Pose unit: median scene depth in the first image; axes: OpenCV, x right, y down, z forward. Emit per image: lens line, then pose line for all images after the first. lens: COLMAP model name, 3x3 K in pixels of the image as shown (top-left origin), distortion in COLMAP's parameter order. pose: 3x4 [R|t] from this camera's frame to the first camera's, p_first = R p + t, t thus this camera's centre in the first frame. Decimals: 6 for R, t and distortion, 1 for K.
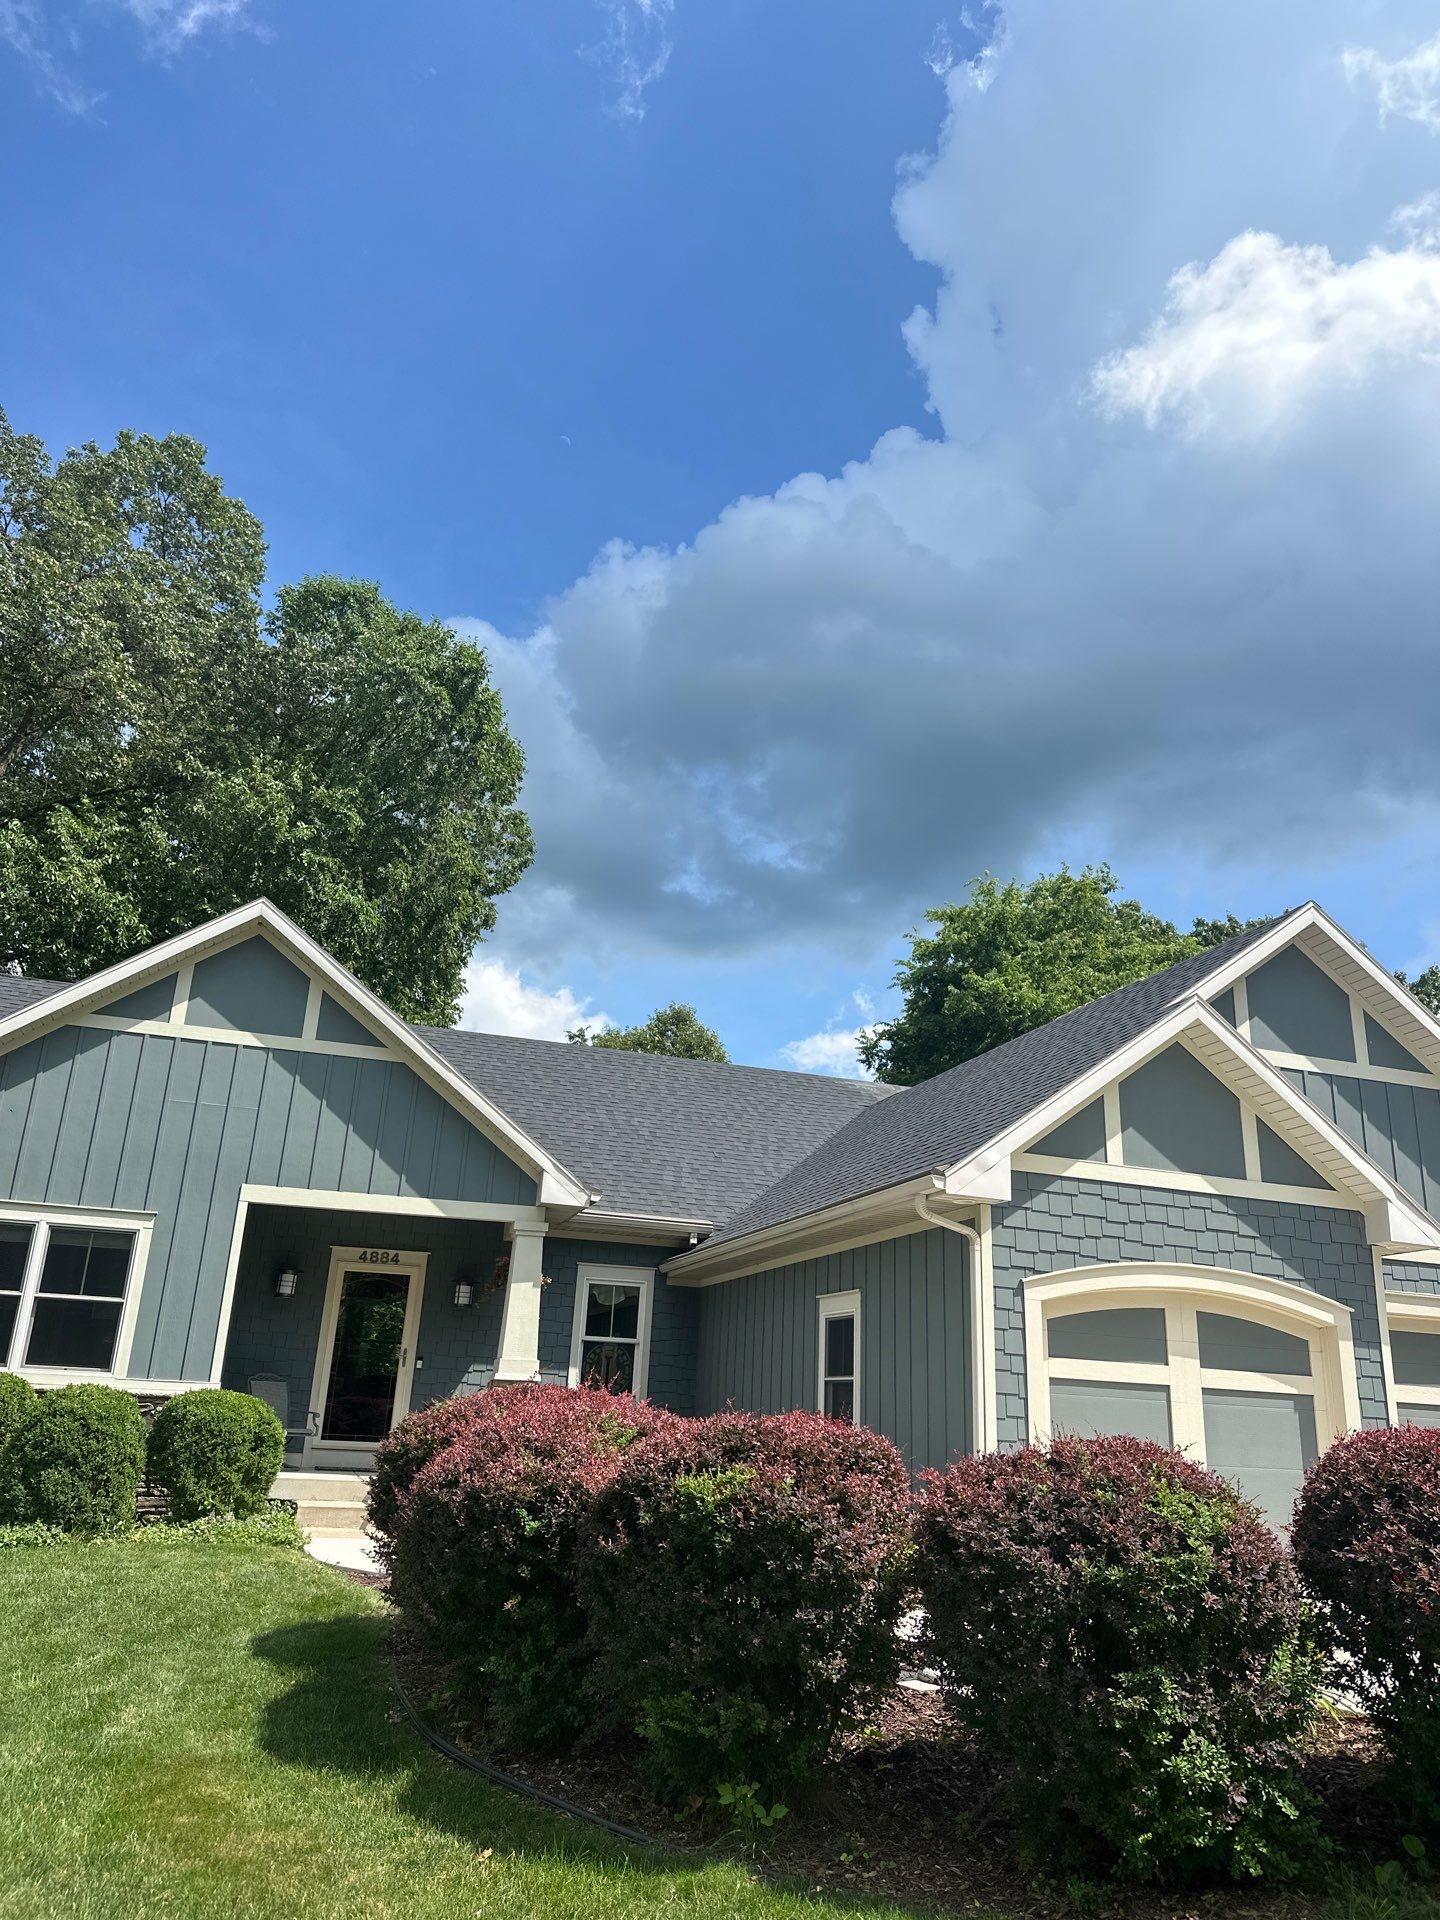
lens RADIAL K [[1322.9, 0, 720.0], [0, 1322.9, 966.4], [0, 0, 1]] dist [0.121876, -0.201210]
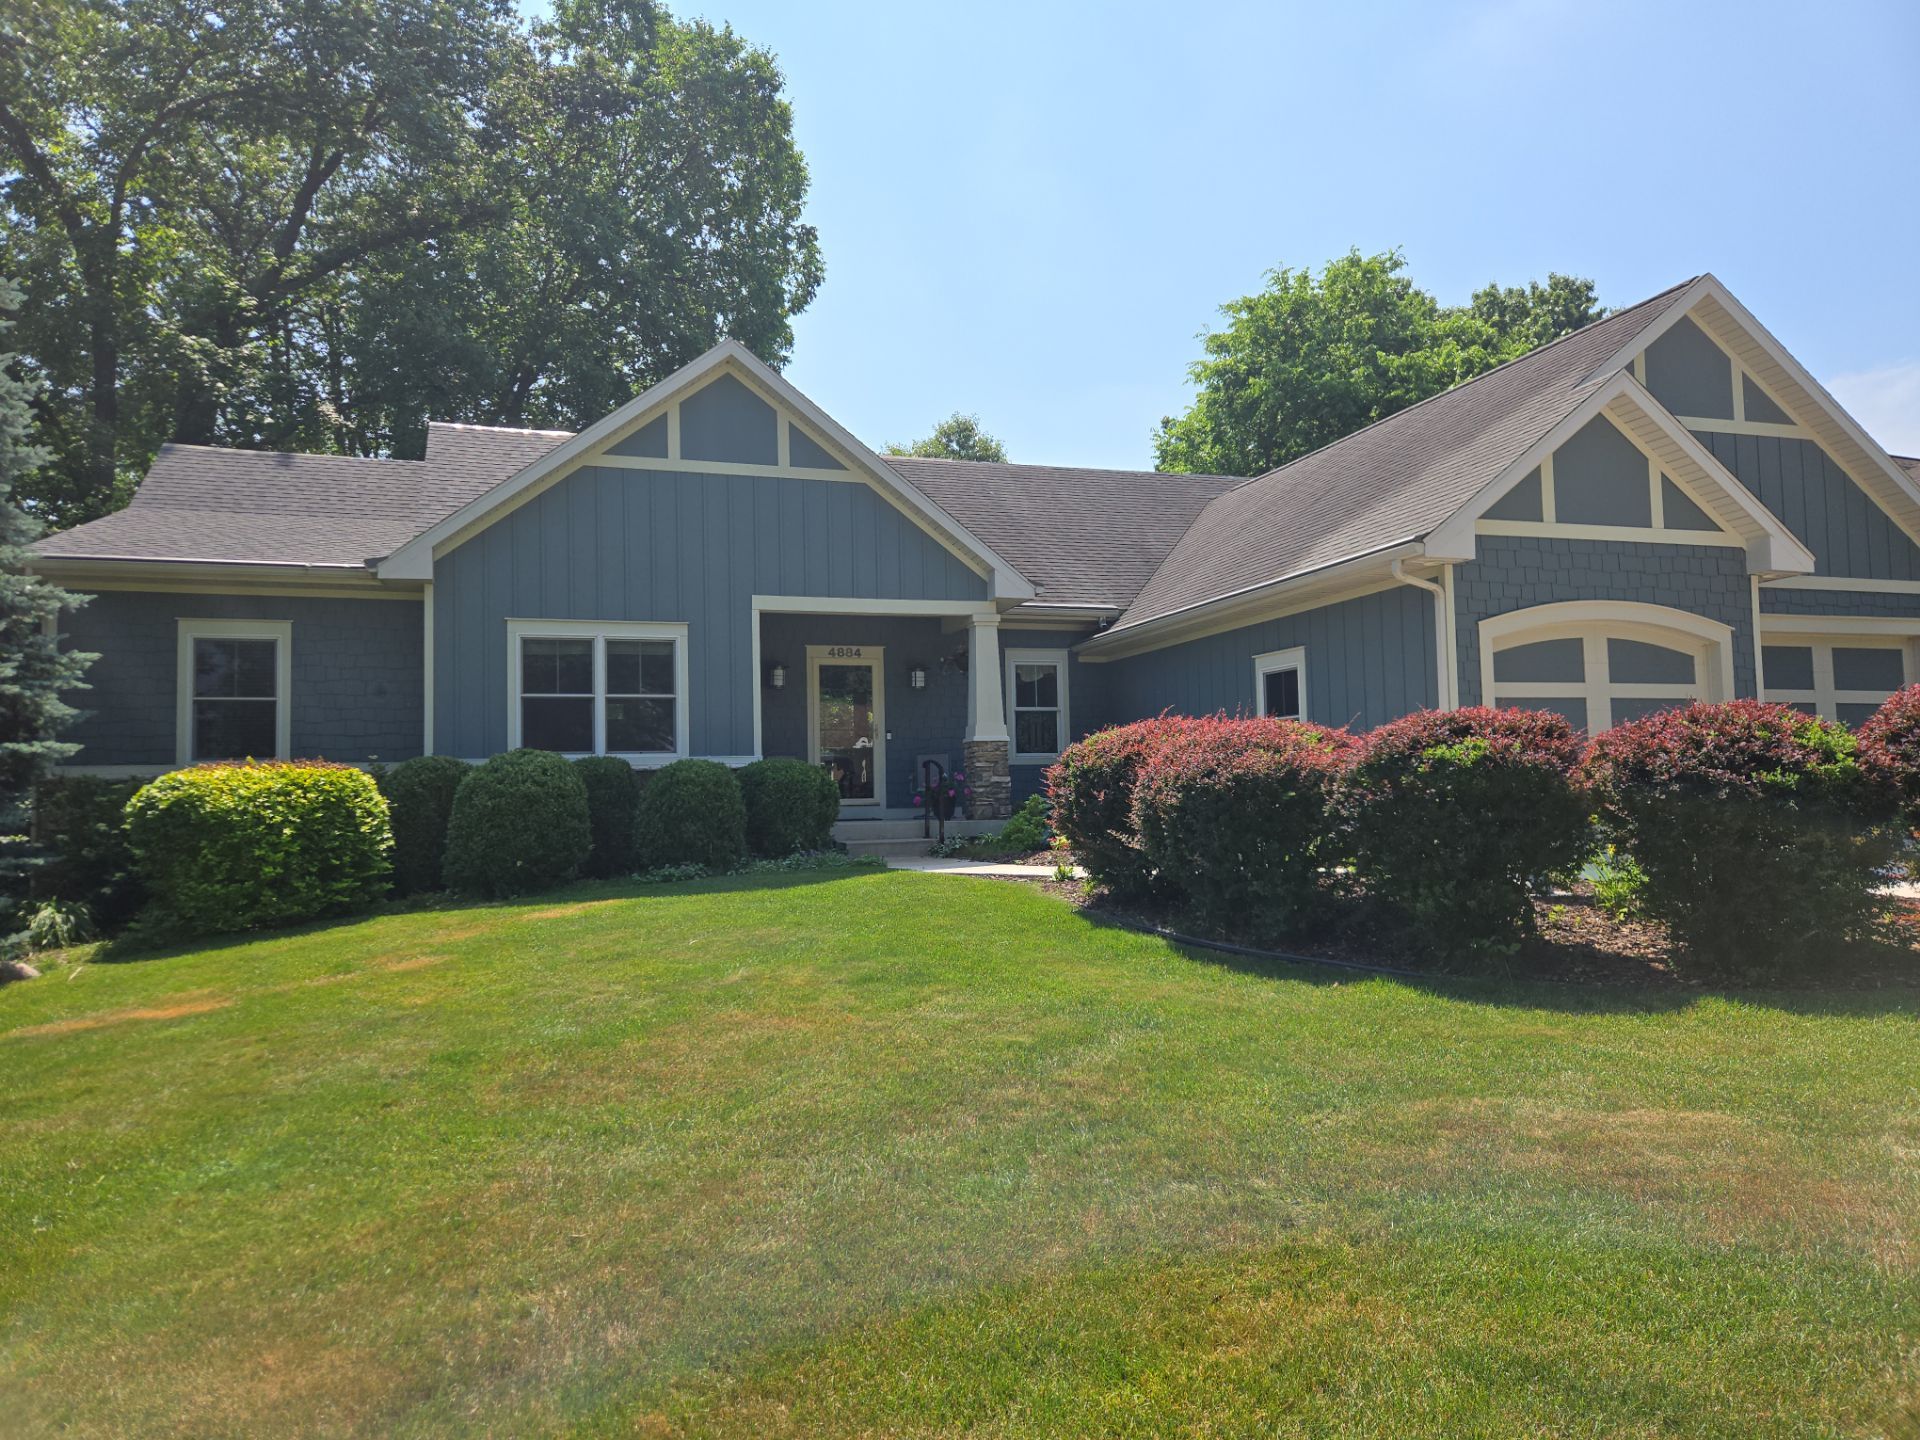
lens RADIAL K [[1274.2, 0, 944.6], [0, 1274.2, 723.0], [0, 0, 1]] dist [0.072420, -0.076785]
pose [[0.997707, -0.067594, -0.003535, -0.206251], [0.066133, 0.962354, 0.263632, -0.015046], [-0.014418, -0.263262, 0.964617, -0.118232]]
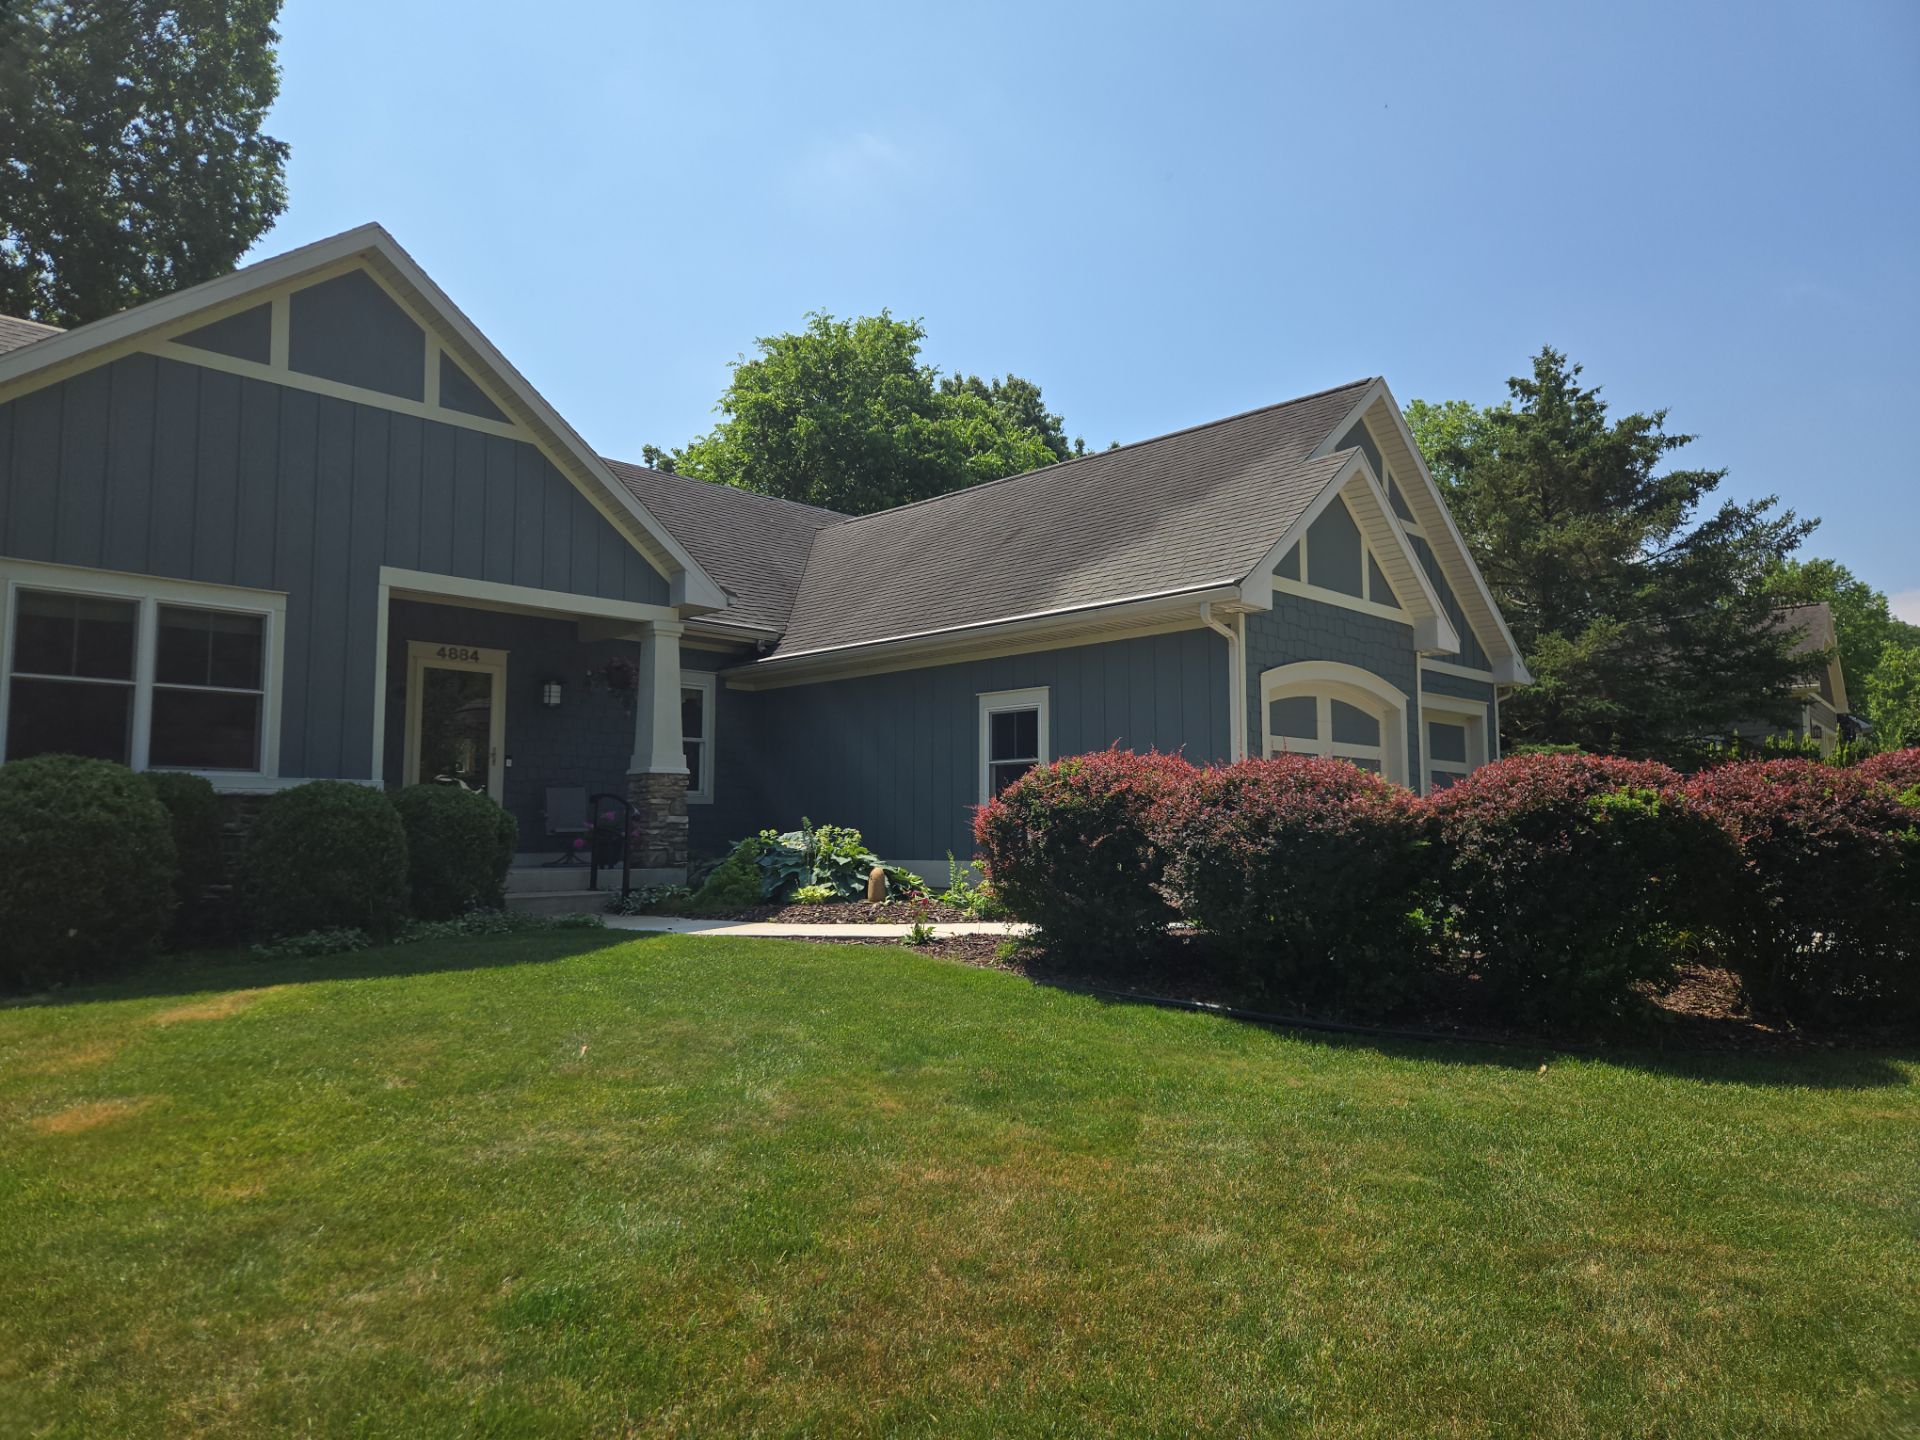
lens RADIAL K [[1274.2, 0, 944.6], [0, 1274.2, 723.0], [0, 0, 1]] dist [0.072420, -0.076785]
pose [[0.890032, -0.007996, 0.455827, -0.444790], [-0.103485, 0.970203, 0.219081, 0.041444], [-0.443997, -0.242160, 0.862685, 0.087916]]
